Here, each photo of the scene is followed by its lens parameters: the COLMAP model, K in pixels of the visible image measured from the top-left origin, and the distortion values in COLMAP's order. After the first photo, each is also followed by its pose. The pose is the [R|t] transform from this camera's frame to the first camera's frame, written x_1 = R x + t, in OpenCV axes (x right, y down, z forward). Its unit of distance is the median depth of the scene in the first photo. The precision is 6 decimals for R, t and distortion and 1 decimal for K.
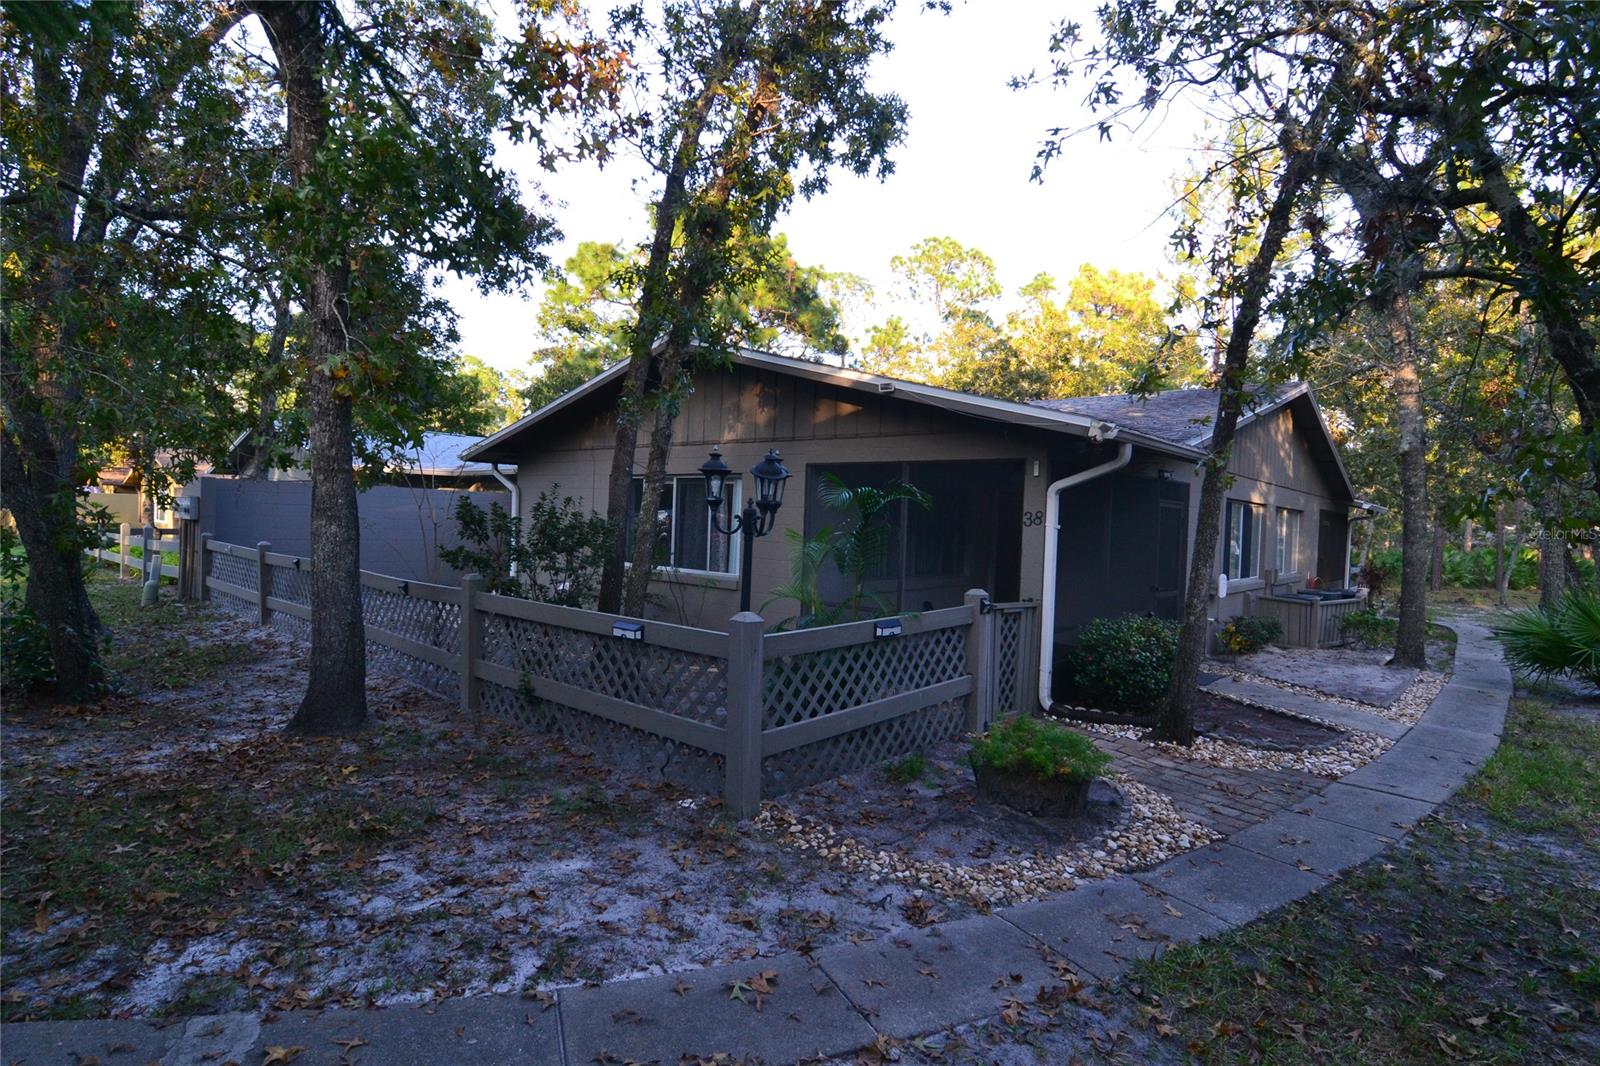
lens RADIAL K [[778.0, 0, 805.7], [0, 778.0, 535.1], [0, 0, 1]] dist [-0.025161, -0.002057]
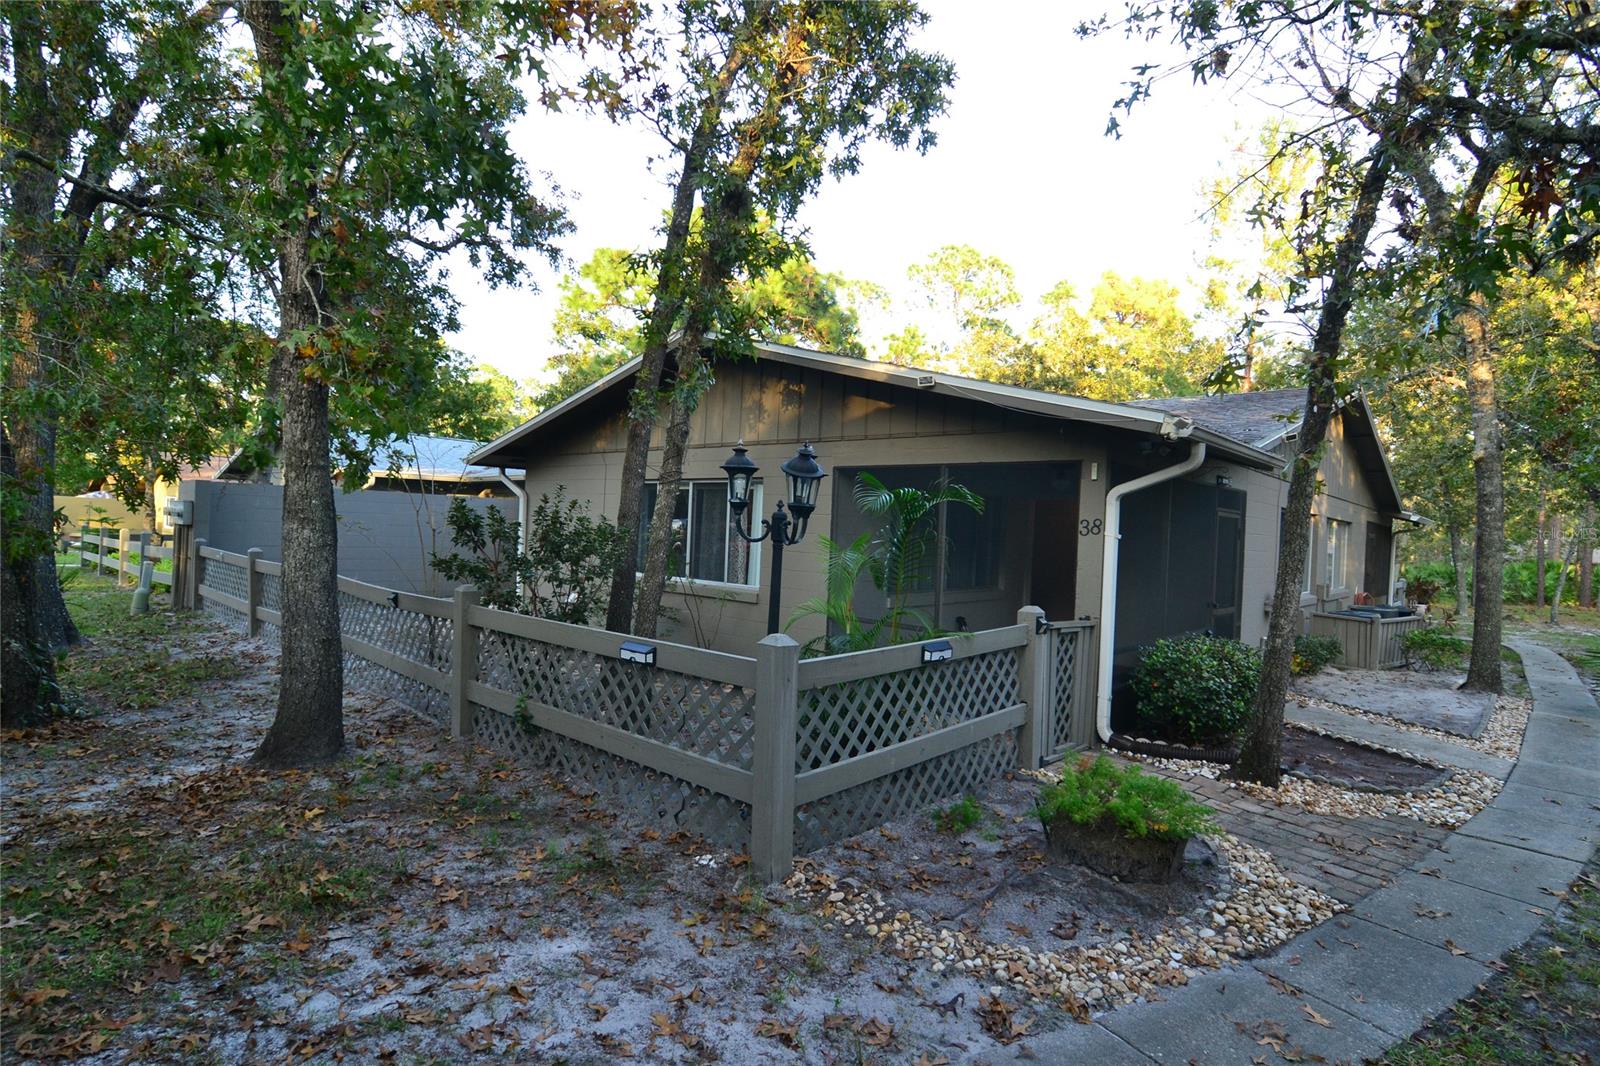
lens RADIAL K [[778.0, 0, 802.2], [0, 778.0, 530.9], [0, 0, 1]] dist [-0.025161, -0.002057]
pose [[0.999763, 0.005352, -0.021121, -0.024315], [-0.005759, 0.999798, -0.019253, 0.002683], [0.021013, 0.019370, 0.999592, 0.116639]]
